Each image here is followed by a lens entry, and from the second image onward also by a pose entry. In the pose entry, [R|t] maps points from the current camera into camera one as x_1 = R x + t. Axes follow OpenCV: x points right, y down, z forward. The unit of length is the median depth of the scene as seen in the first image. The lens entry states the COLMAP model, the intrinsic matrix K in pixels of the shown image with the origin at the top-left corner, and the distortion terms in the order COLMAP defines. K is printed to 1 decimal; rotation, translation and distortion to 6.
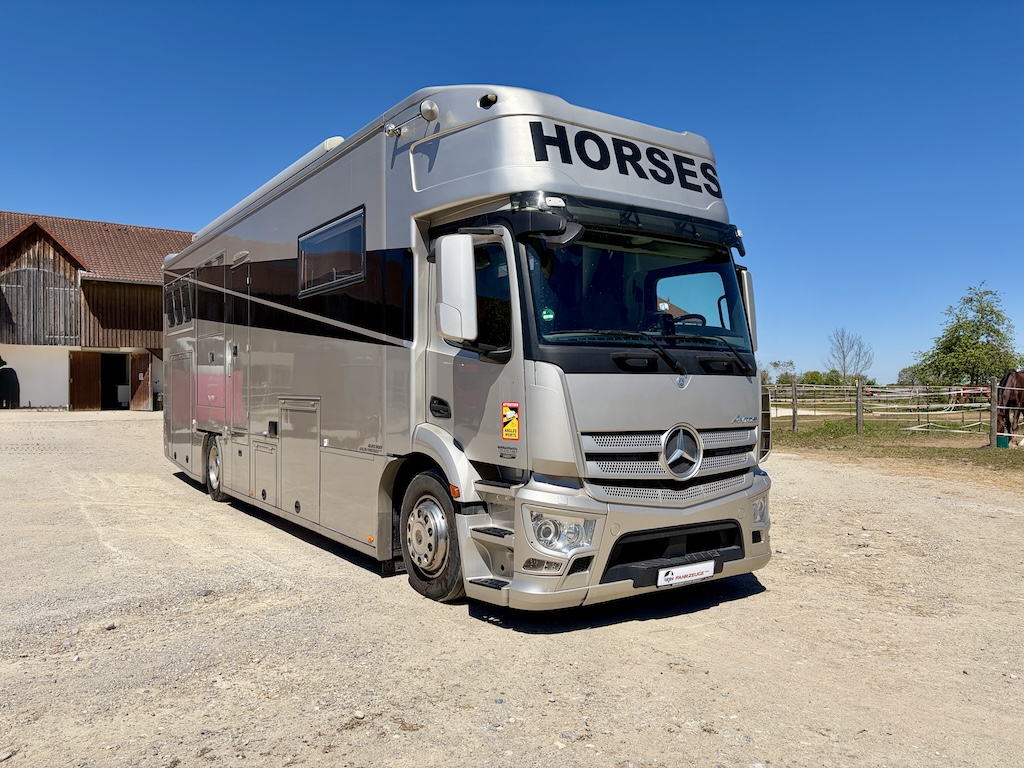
lens RADIAL K [[769.8, 0, 512.0], [0, 769.8, 384.0], [0, 0, 1]] dist [0.059055, -0.061152]
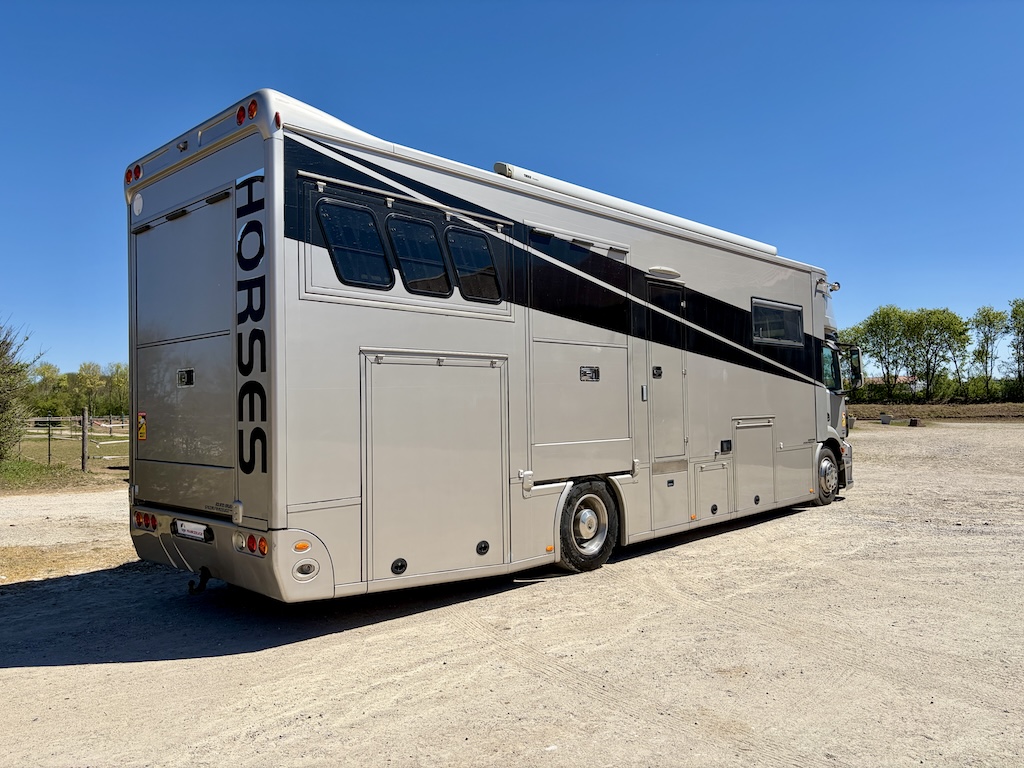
lens RADIAL K [[769.8, 0, 512.0], [0, 769.8, 384.0], [0, 0, 1]] dist [0.059055, -0.061152]
pose [[-0.211344, 0.031500, 0.976904, -1.978514], [0.011842, 0.999490, -0.029666, -0.006306], [-0.977340, 0.005299, -0.211609, 2.243341]]
